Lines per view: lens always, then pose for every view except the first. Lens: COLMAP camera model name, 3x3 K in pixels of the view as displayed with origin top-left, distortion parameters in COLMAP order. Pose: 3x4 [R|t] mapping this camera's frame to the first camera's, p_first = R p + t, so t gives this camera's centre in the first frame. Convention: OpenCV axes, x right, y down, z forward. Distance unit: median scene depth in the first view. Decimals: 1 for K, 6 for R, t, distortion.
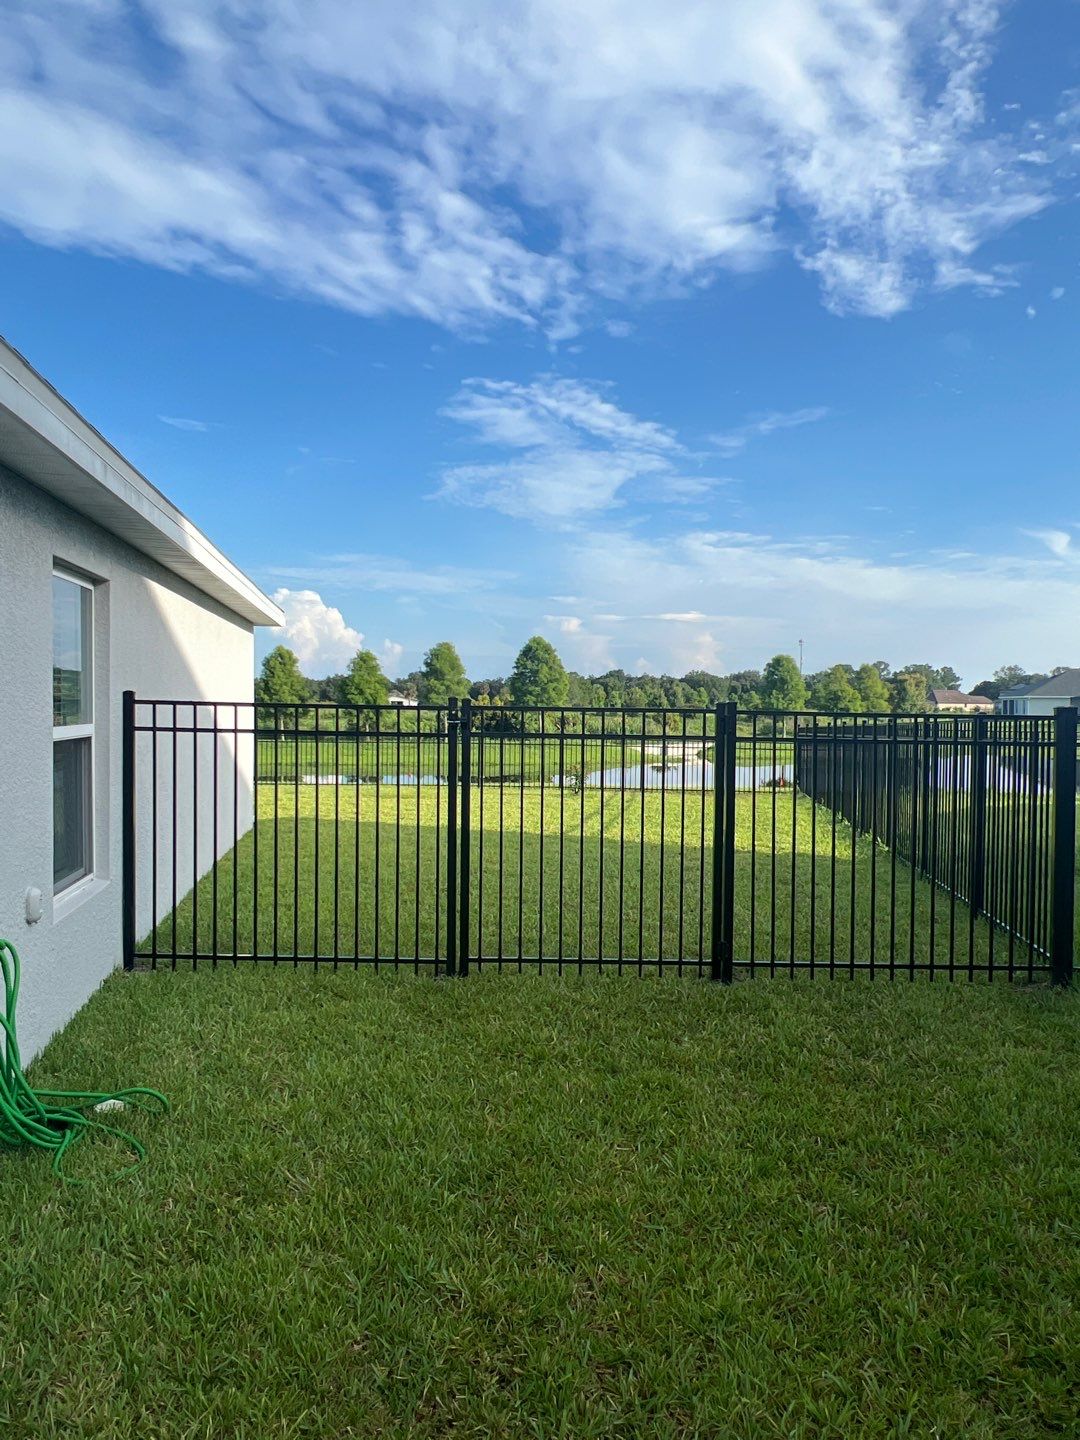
lens RADIAL K [[576.0, 0, 540.0], [0, 576.0, 720.0], [0, 0, 1]] dist [-0.002135, -0.002659]
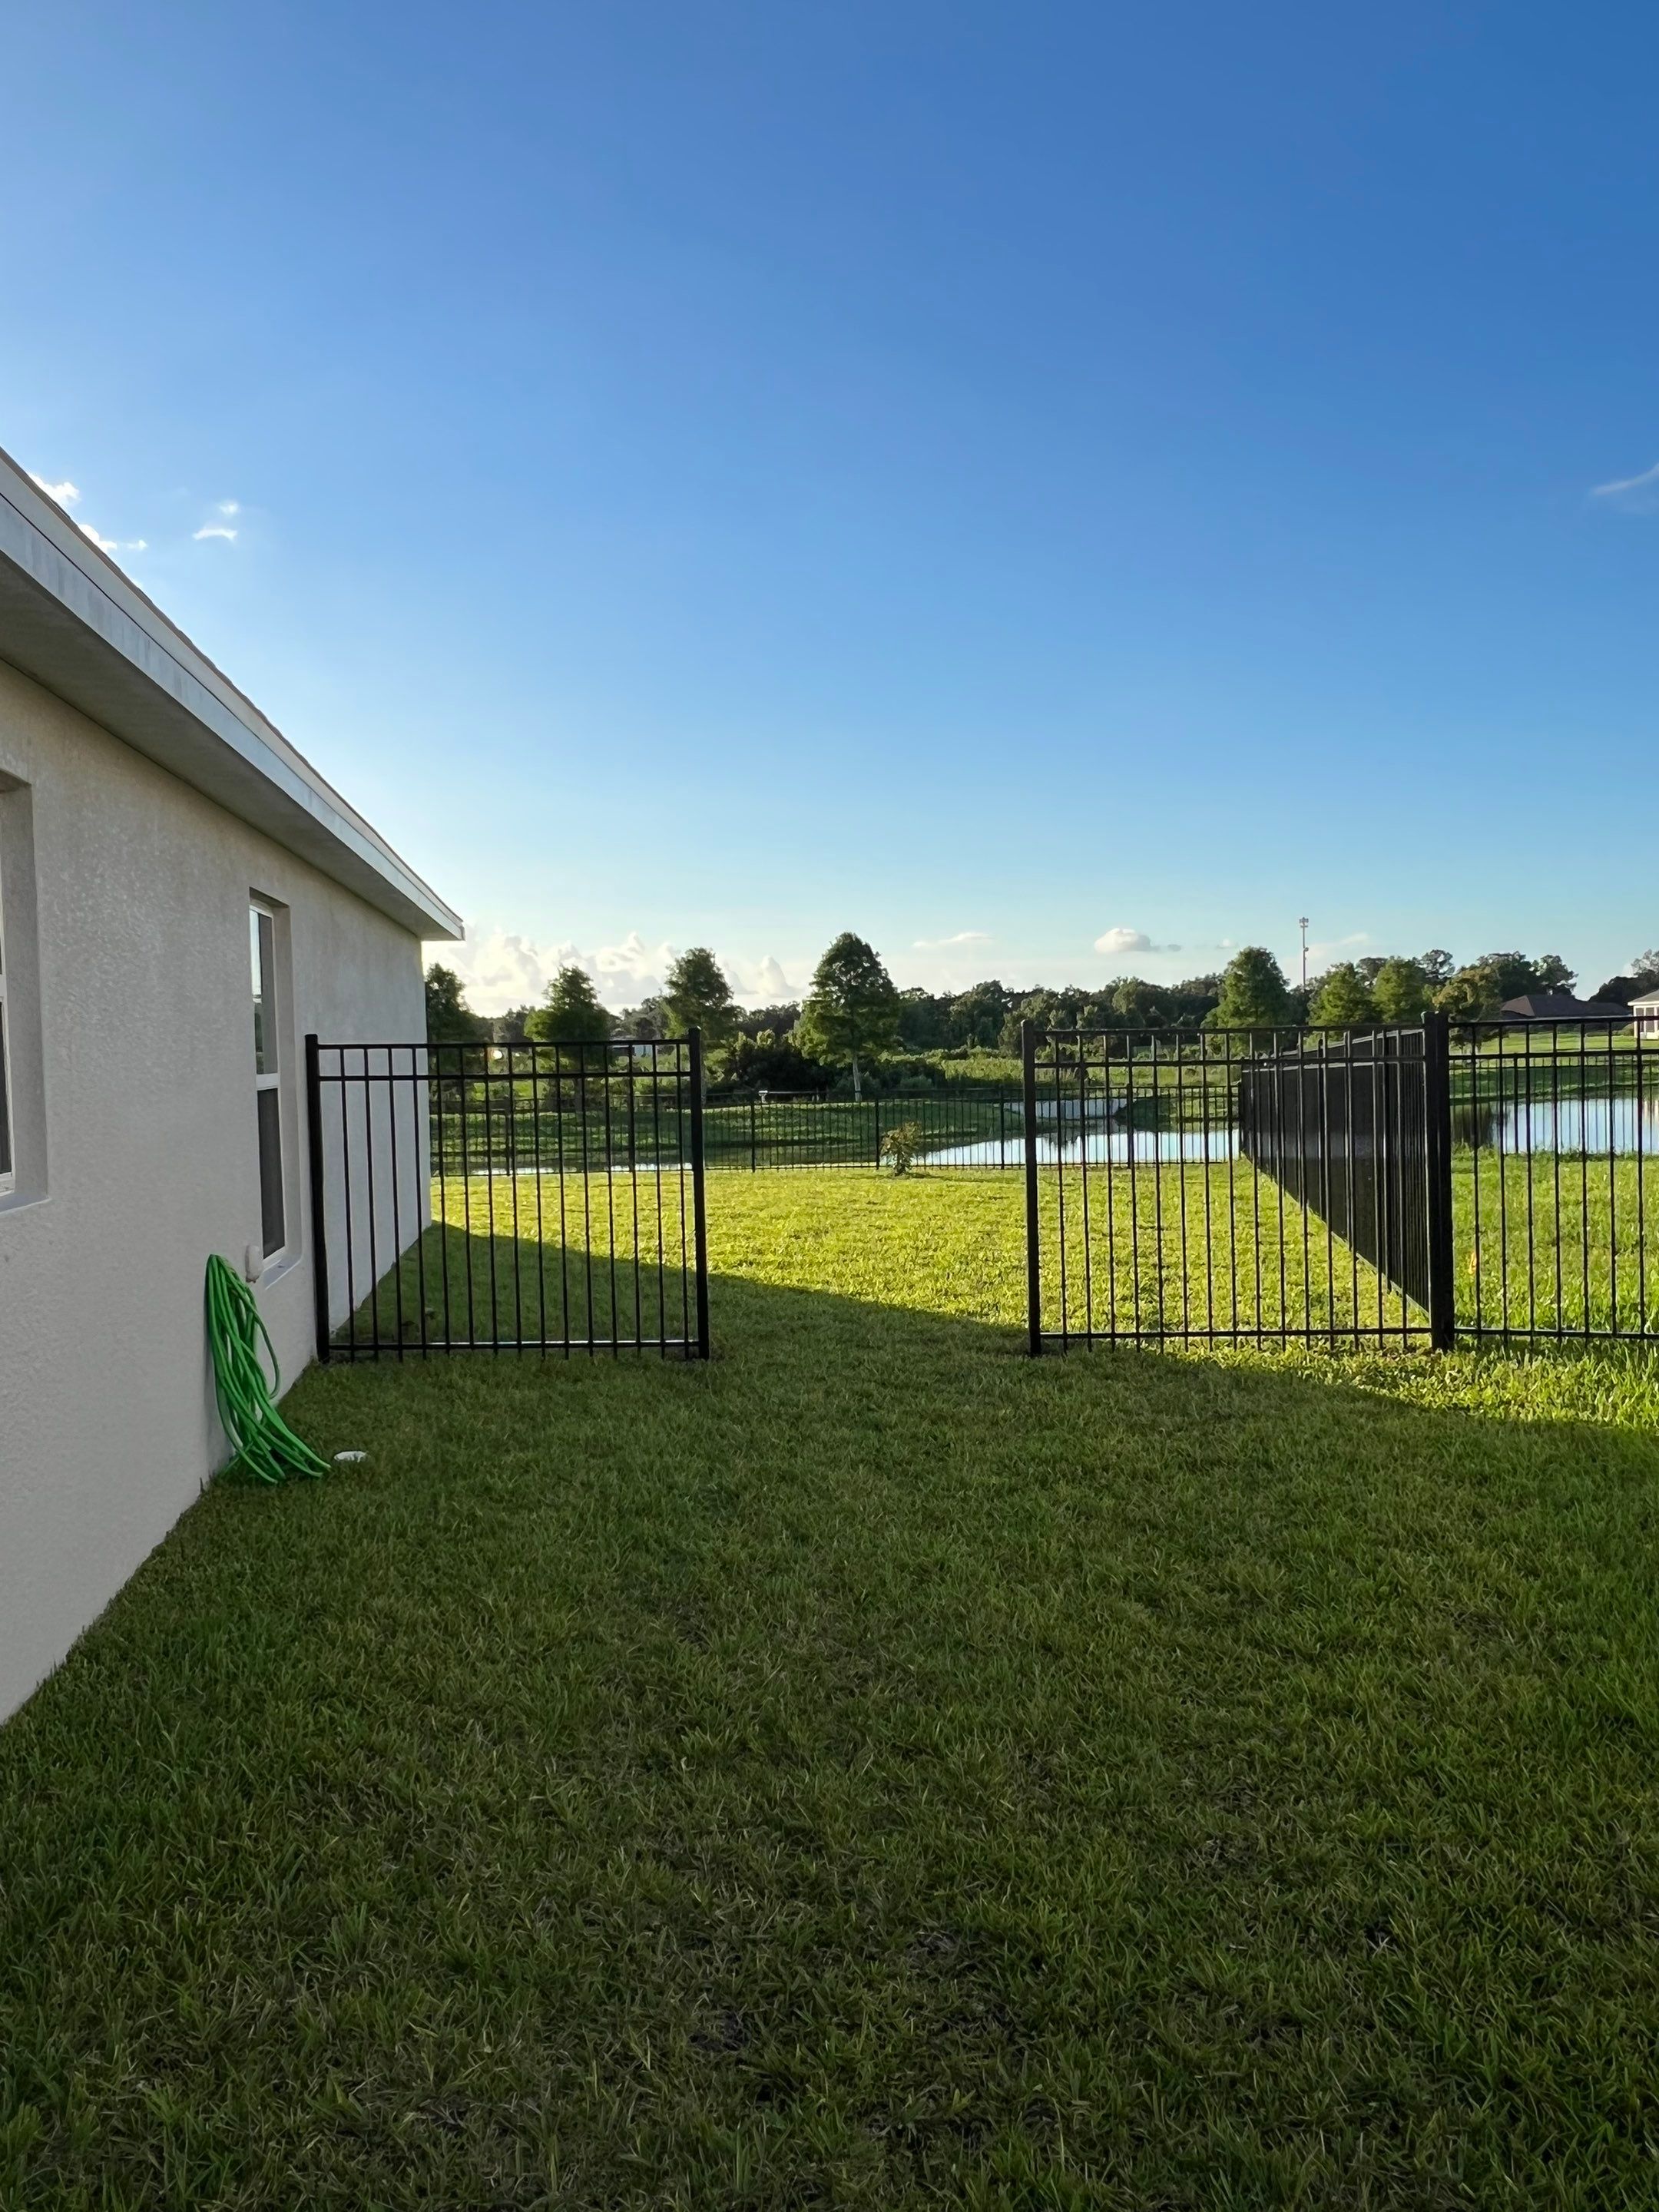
lens RADIAL K [[1232.7, 0, 872.0], [0, 1232.7, 1096.2], [0, 0, 1]] dist [0.009201, -0.013175]
pose [[0.998519, -0.034508, -0.042052, 0.175607], [0.034674, 0.999393, 0.003224, 0.062503], [0.041916, -0.004678, 0.999110, -0.767221]]
